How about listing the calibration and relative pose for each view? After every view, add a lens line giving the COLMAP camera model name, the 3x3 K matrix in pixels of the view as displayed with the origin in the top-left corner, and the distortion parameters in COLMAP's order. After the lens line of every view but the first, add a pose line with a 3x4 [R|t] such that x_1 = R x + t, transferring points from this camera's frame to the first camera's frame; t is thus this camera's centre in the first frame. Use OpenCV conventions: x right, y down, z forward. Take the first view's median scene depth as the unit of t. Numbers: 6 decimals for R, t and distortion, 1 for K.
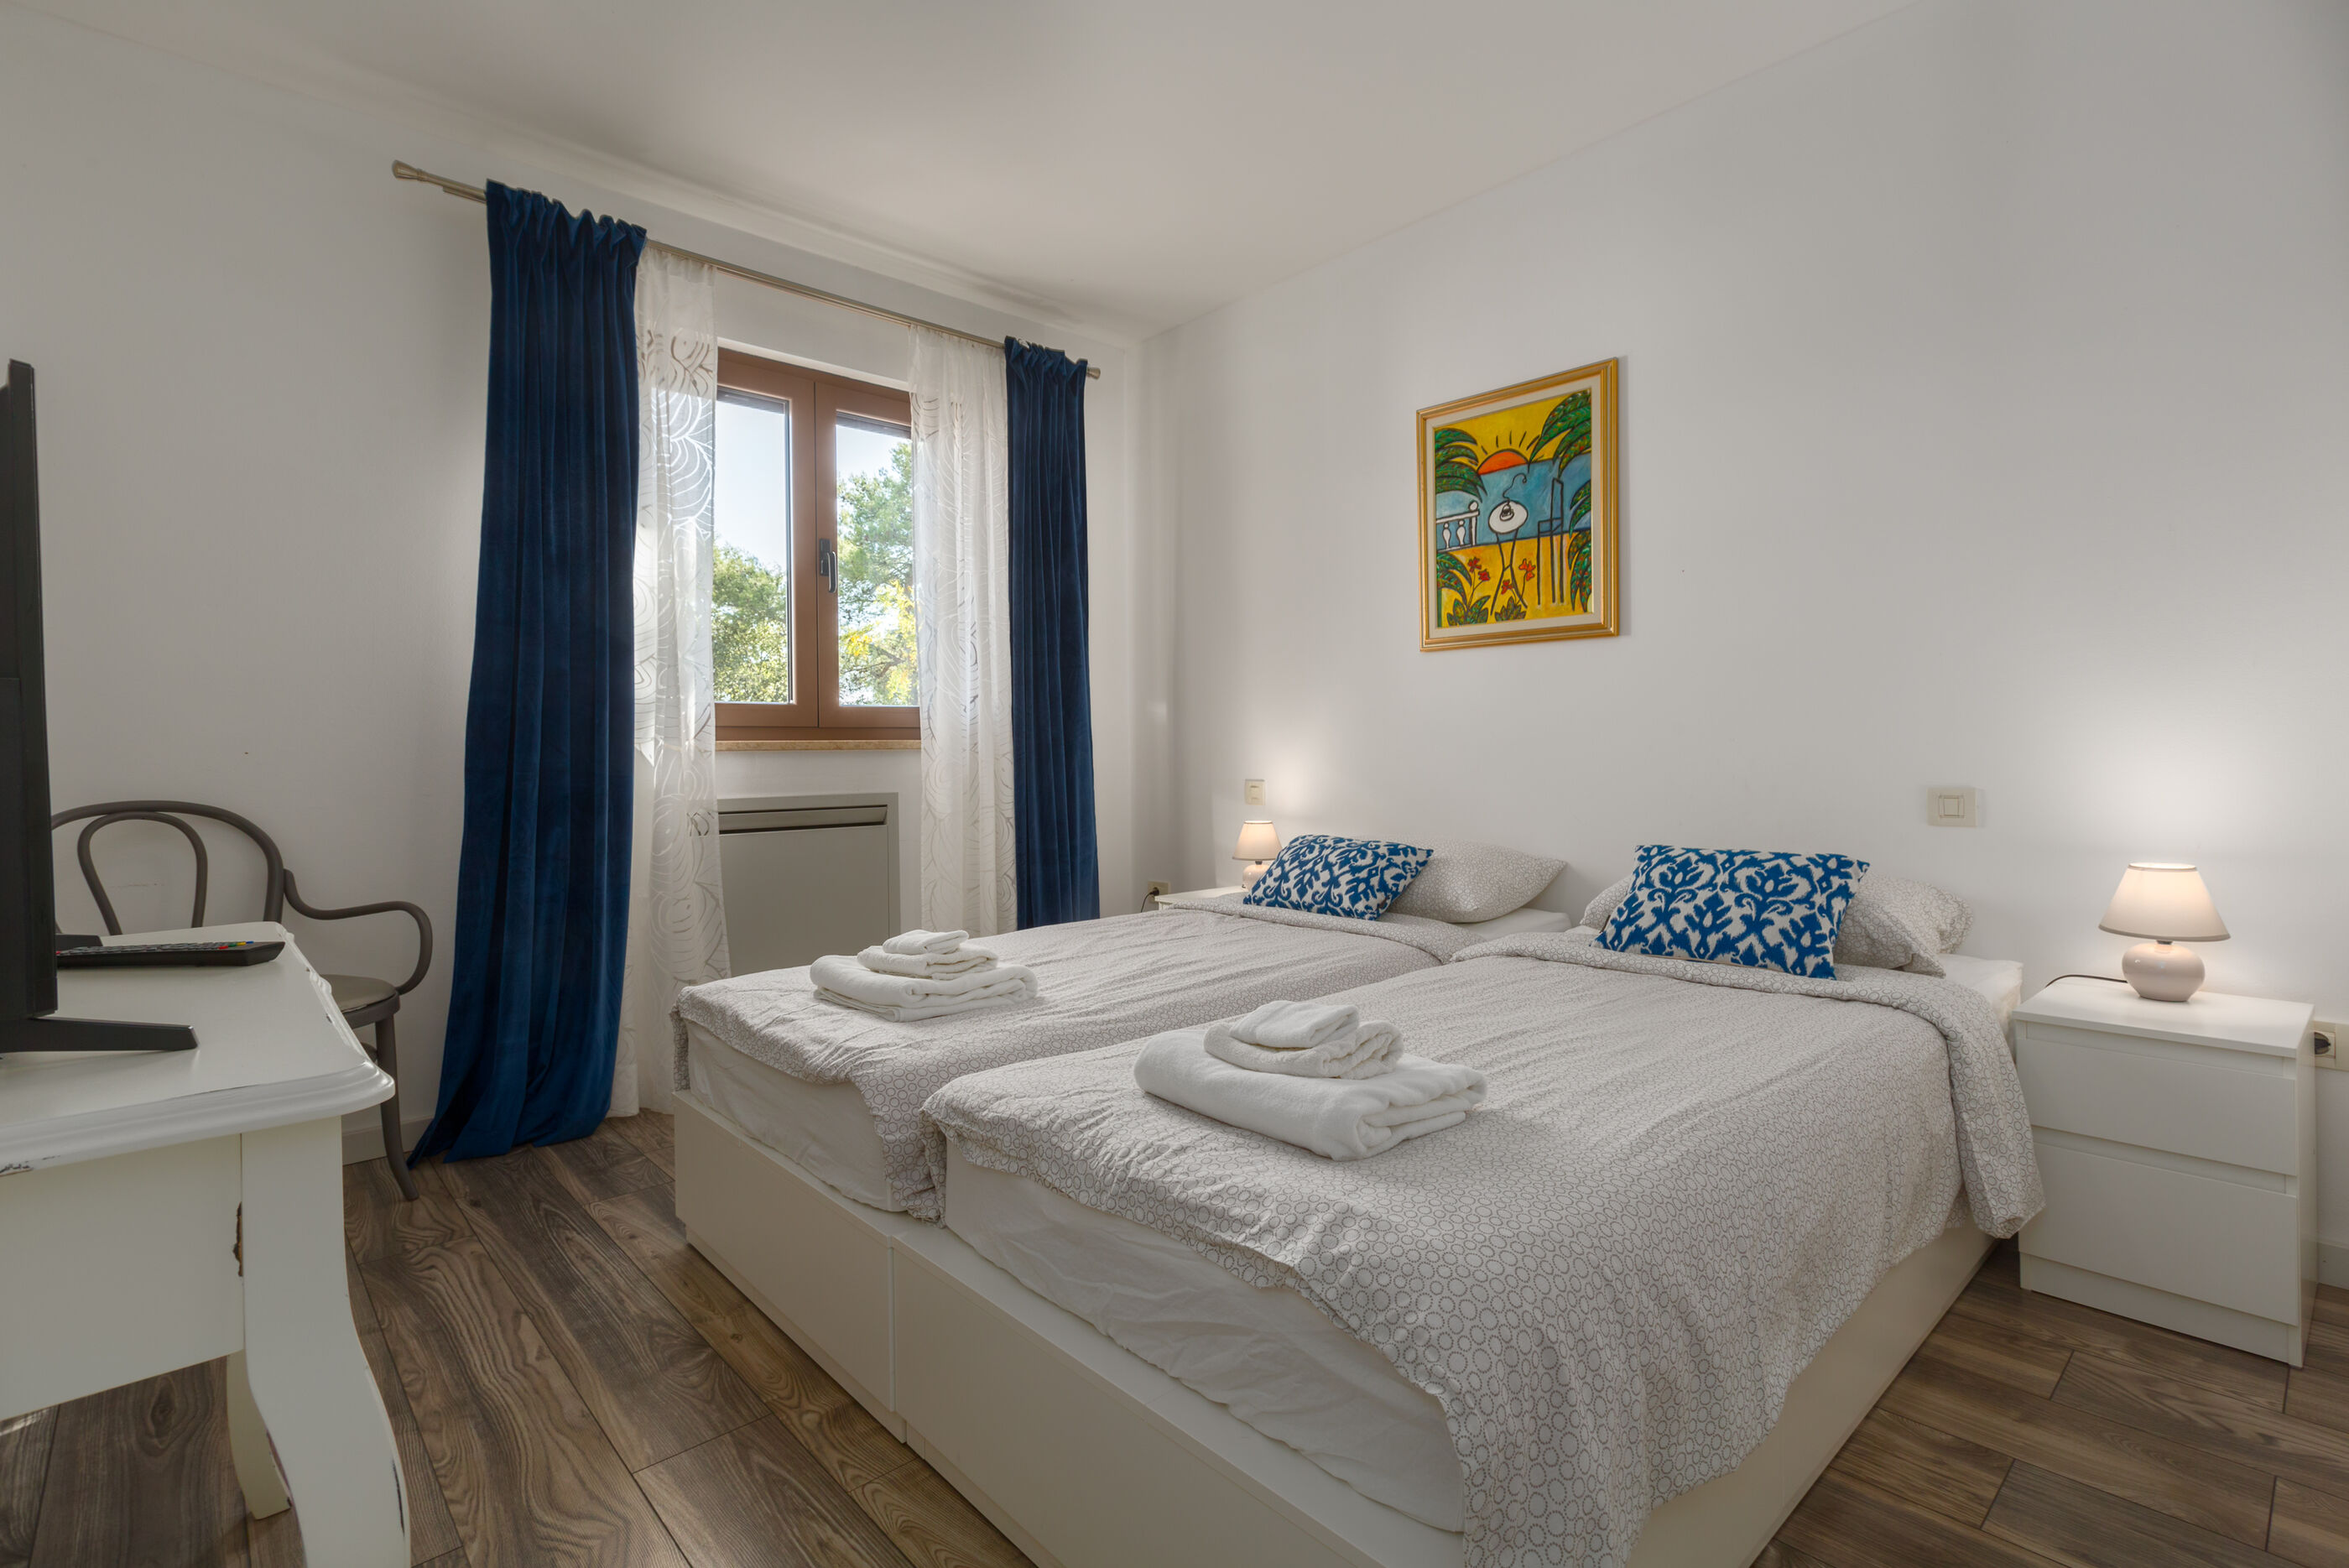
lens RADIAL K [[1091.0, 0, 1184.2], [0, 1091.0, 751.8], [0, 0, 1]] dist [0.000028, -0.000136]
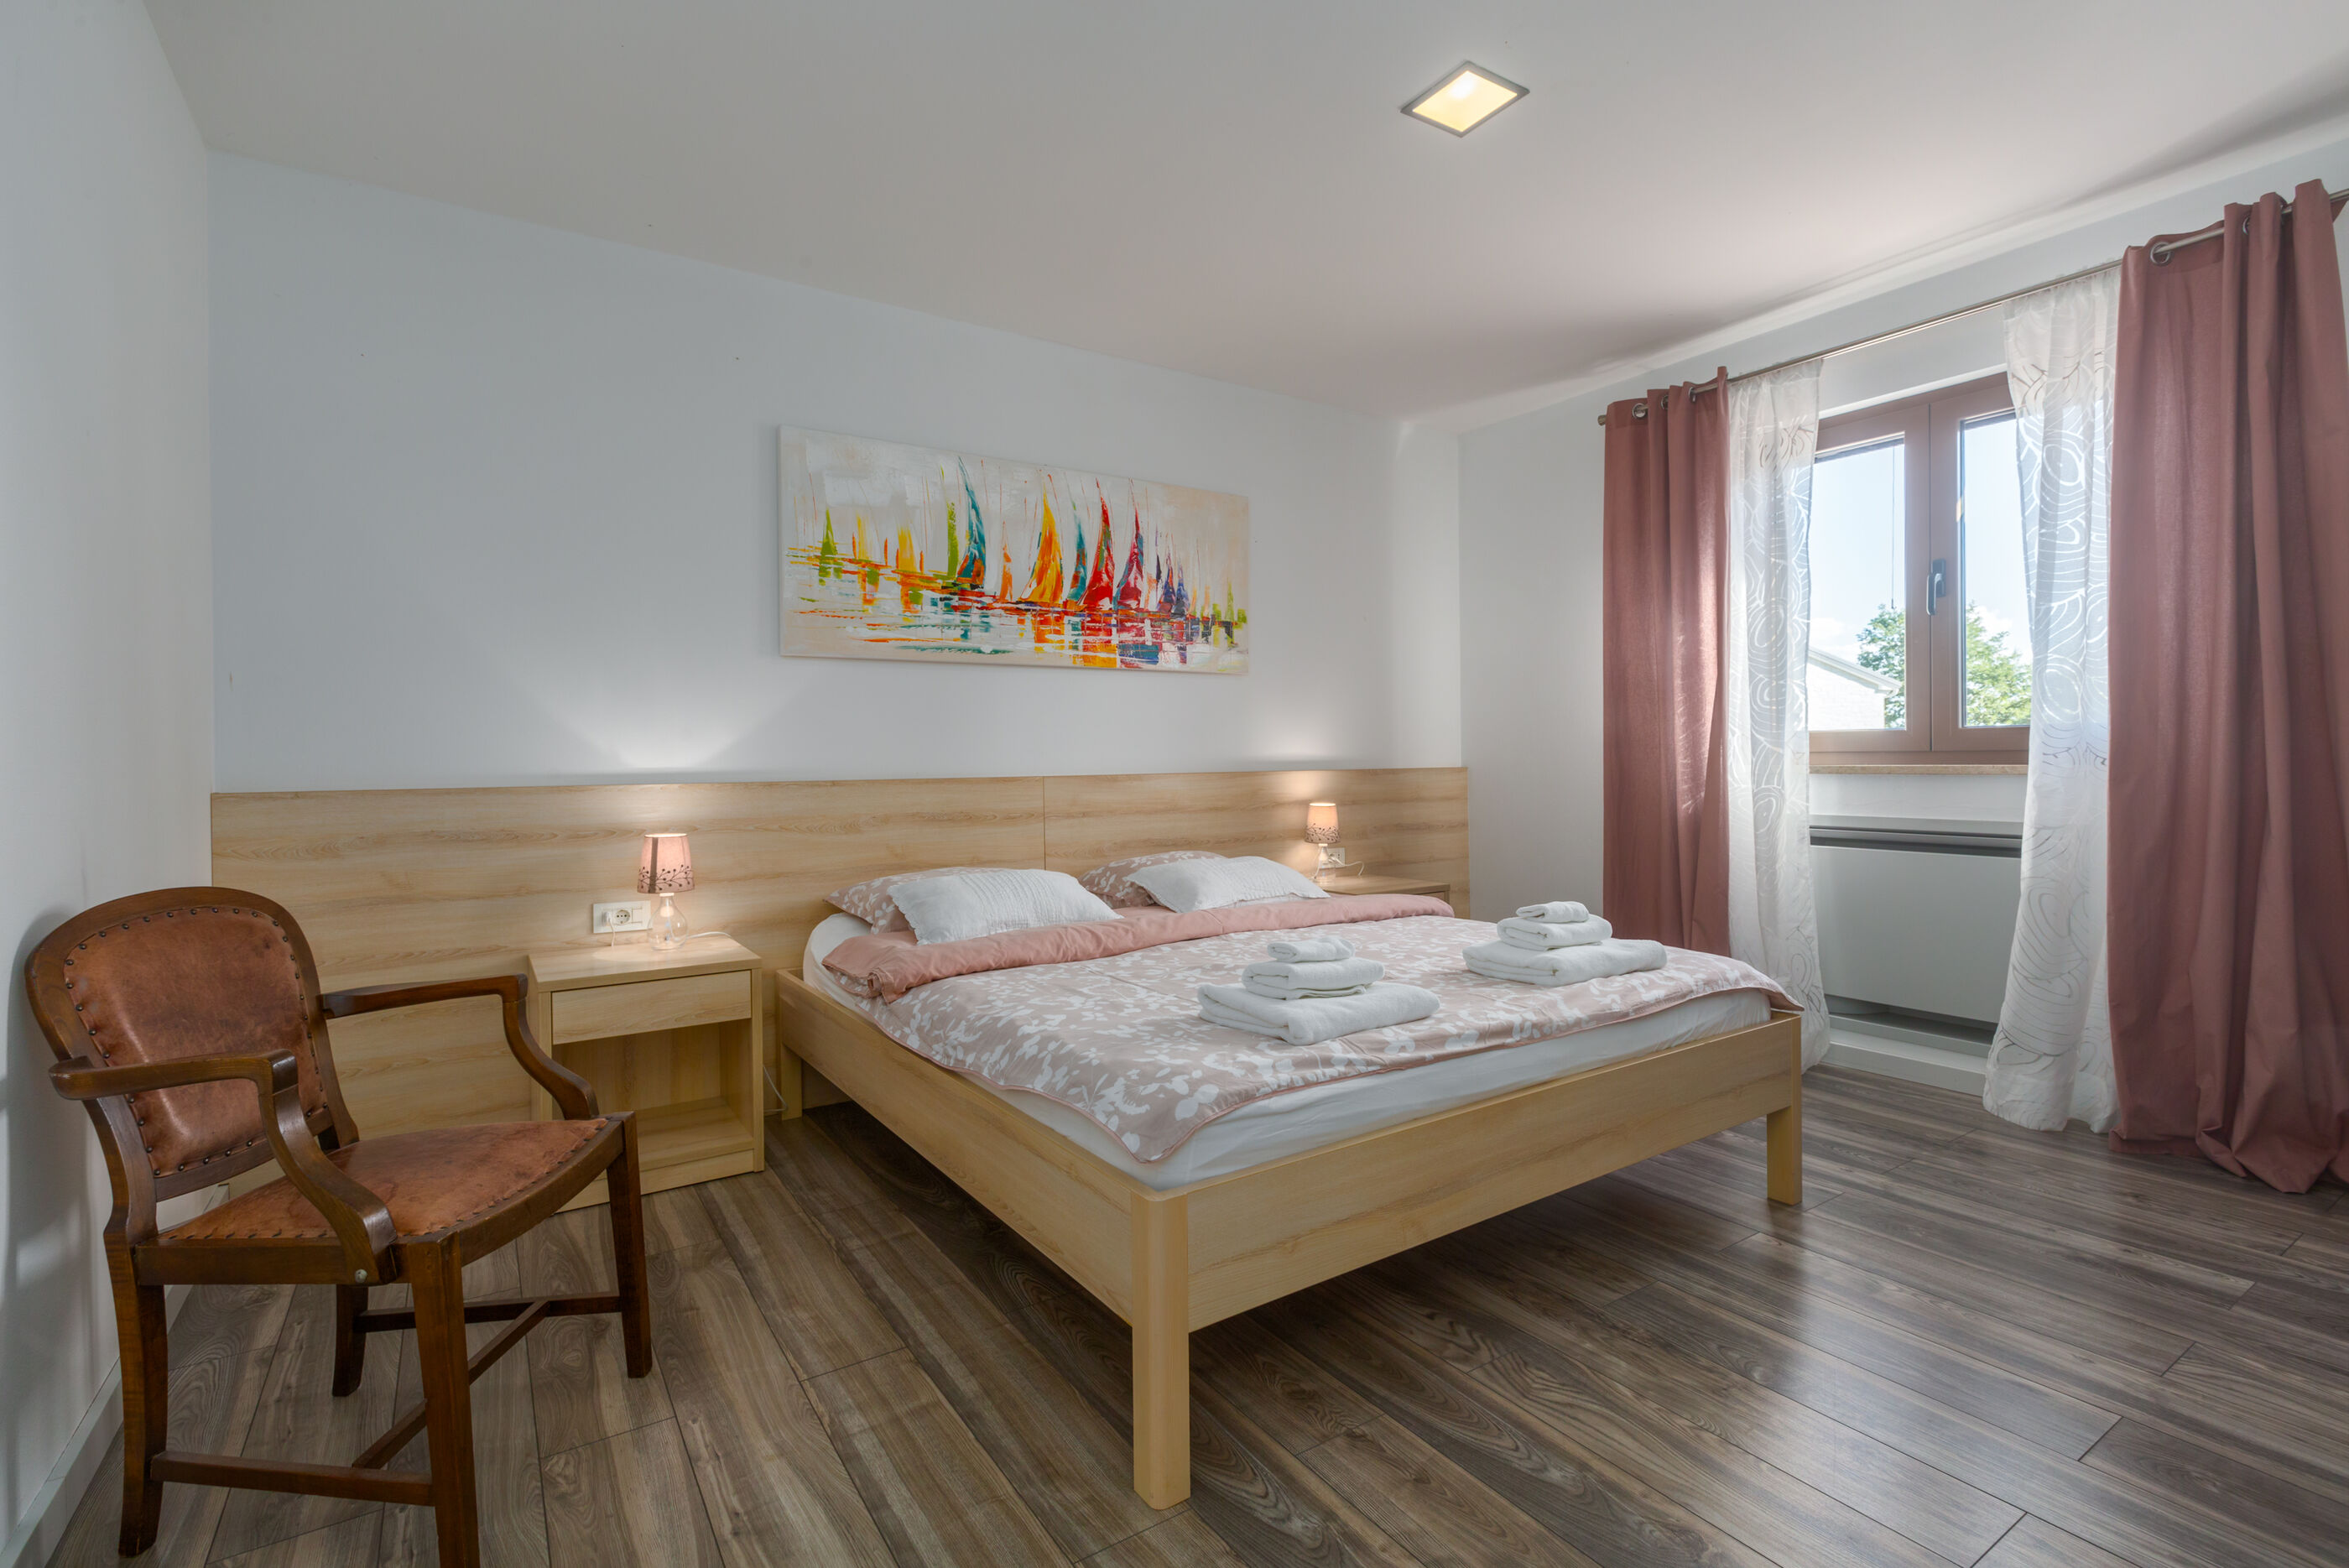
lens RADIAL K [[1050.8, 0, 1169.7], [0, 1050.8, 764.2], [0, 0, 1]] dist [-0.001478, 0.000338]
pose [[-0.189936, 0.009698, -0.981749, 0.736184], [-0.009082, 0.999891, 0.011634, -0.014080], [0.981754, 0.011126, -0.189828, 0.505303]]
